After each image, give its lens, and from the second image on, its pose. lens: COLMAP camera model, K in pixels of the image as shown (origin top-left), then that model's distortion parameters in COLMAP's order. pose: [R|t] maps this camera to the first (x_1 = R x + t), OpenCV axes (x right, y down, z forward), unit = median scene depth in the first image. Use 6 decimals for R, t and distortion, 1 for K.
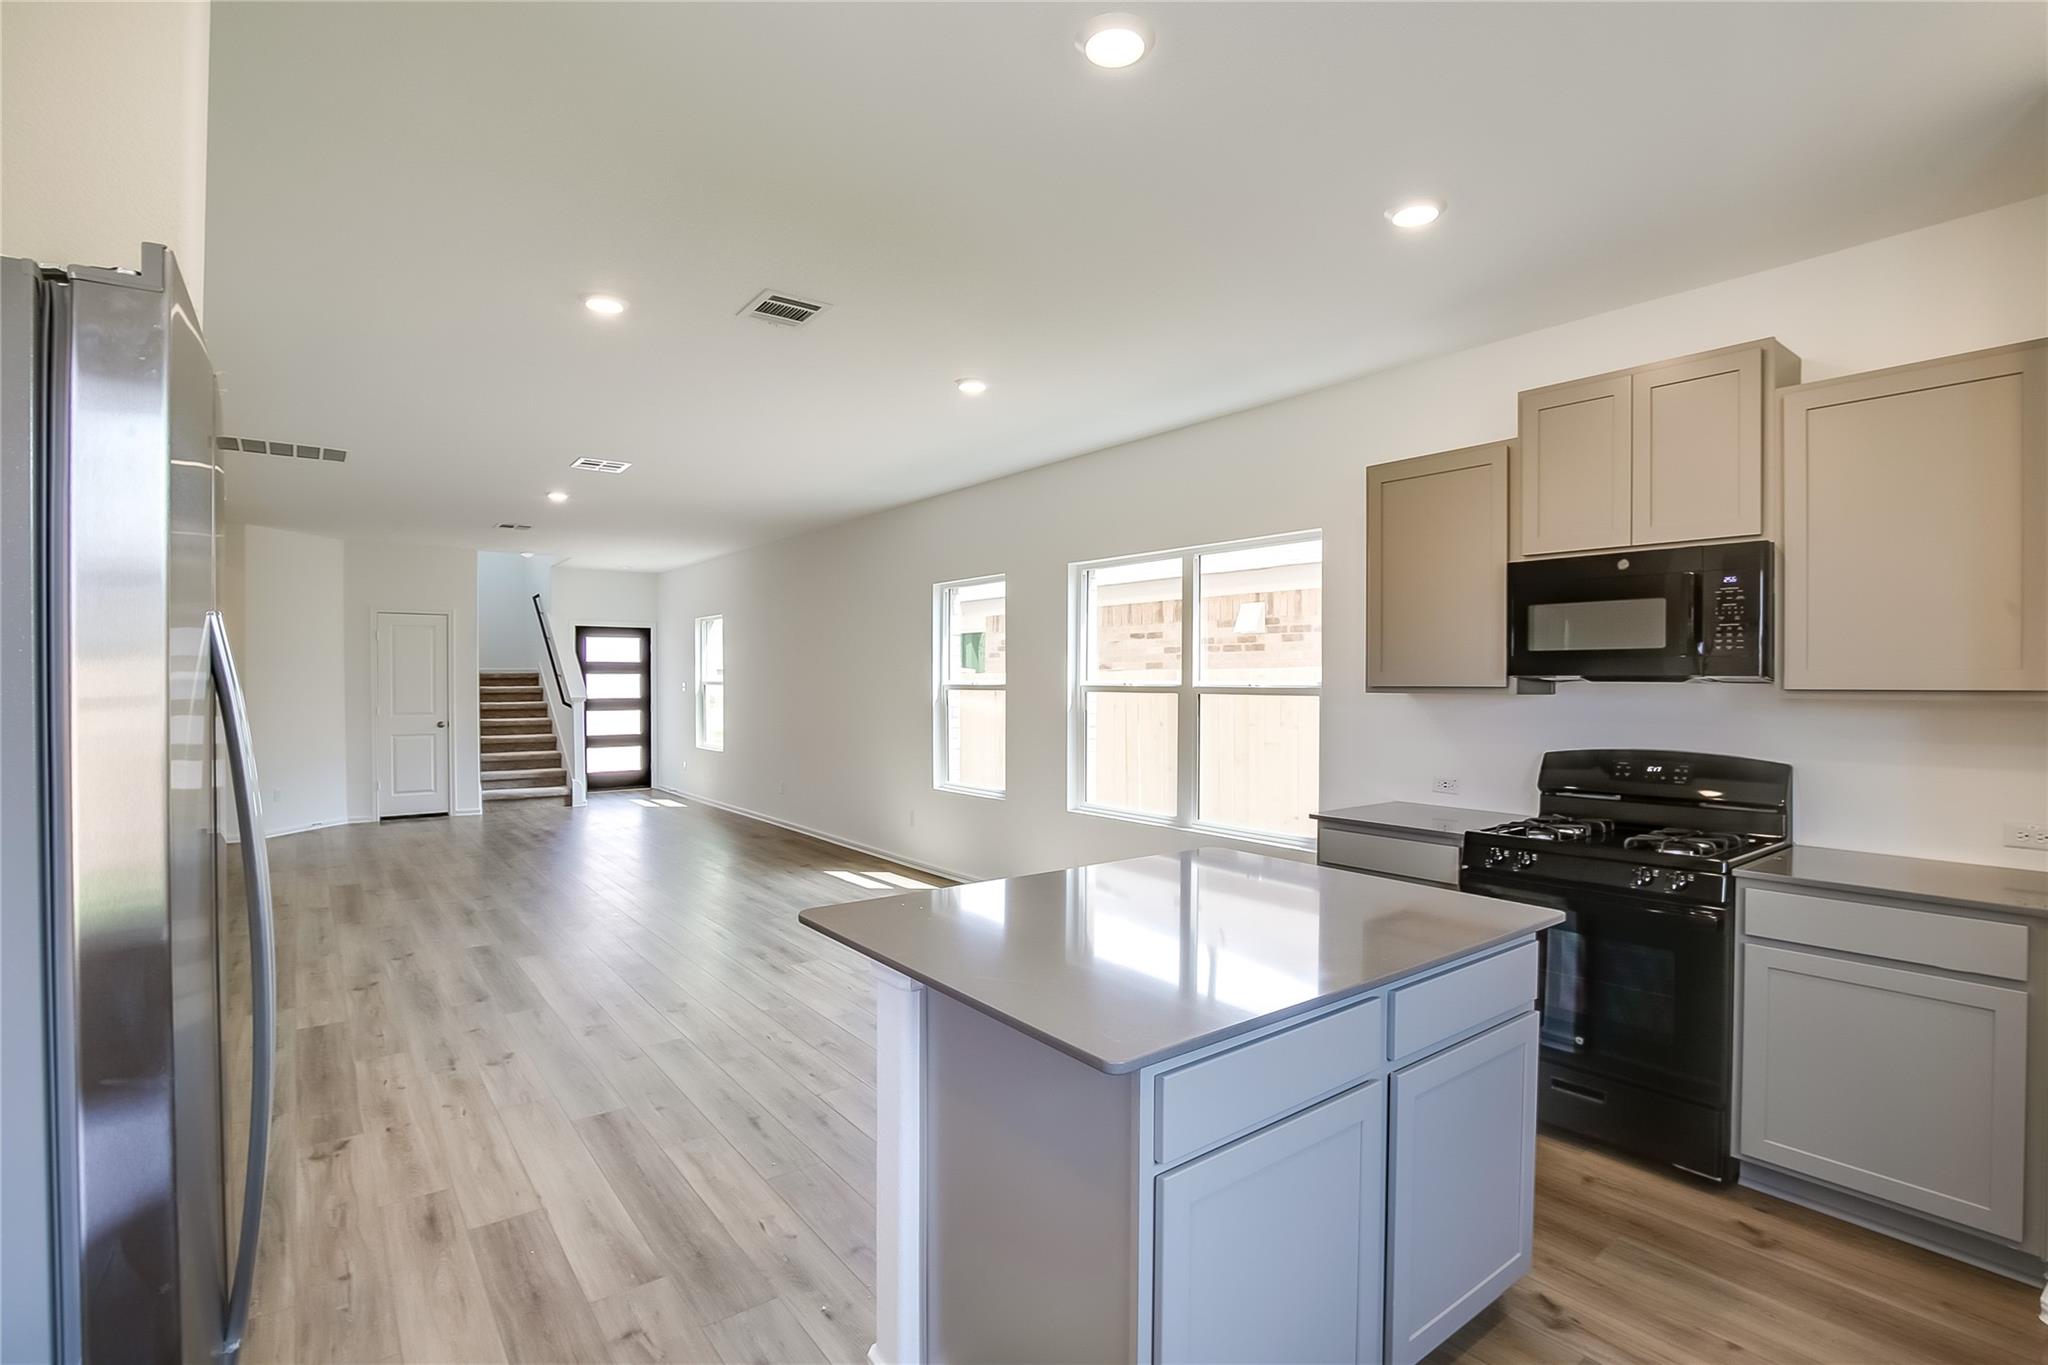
lens RADIAL K [[949.8, 0, 1011.2], [0, 949.8, 684.8], [0, 0, 1]] dist [-0.036846, 0.007201]
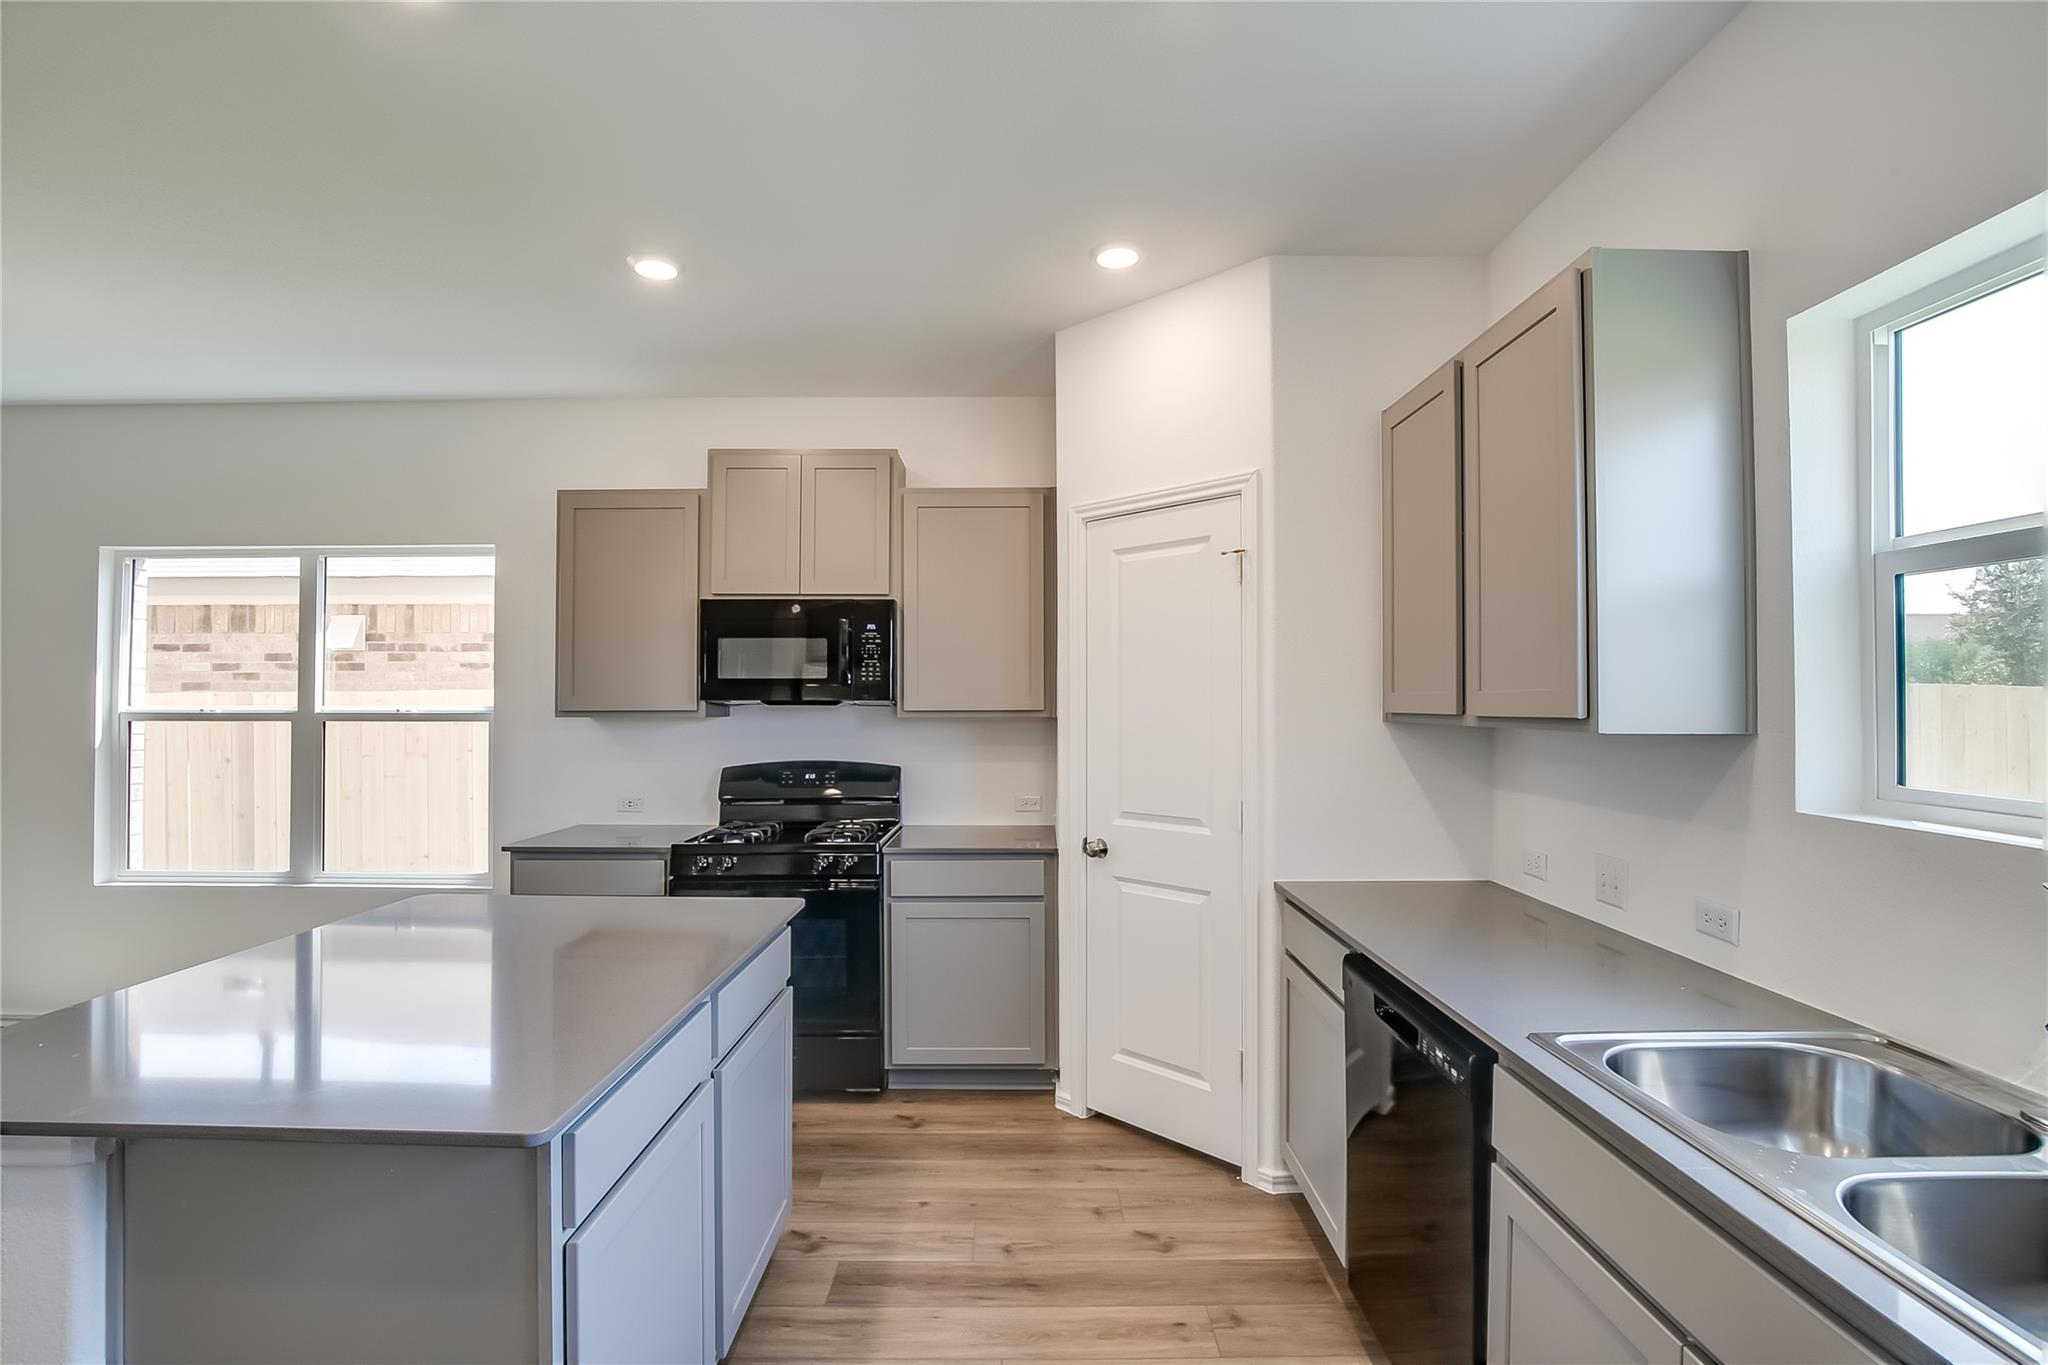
lens RADIAL K [[949.8, 0, 985.4], [0, 949.8, 679.2], [0, 0, 1]] dist [-0.036846, 0.007201]
pose [[0.614631, 0.017467, 0.788622, -0.153765], [0.006900, 0.999598, -0.027517, -0.001344], [-0.788785, 0.022354, 0.614263, 0.047221]]
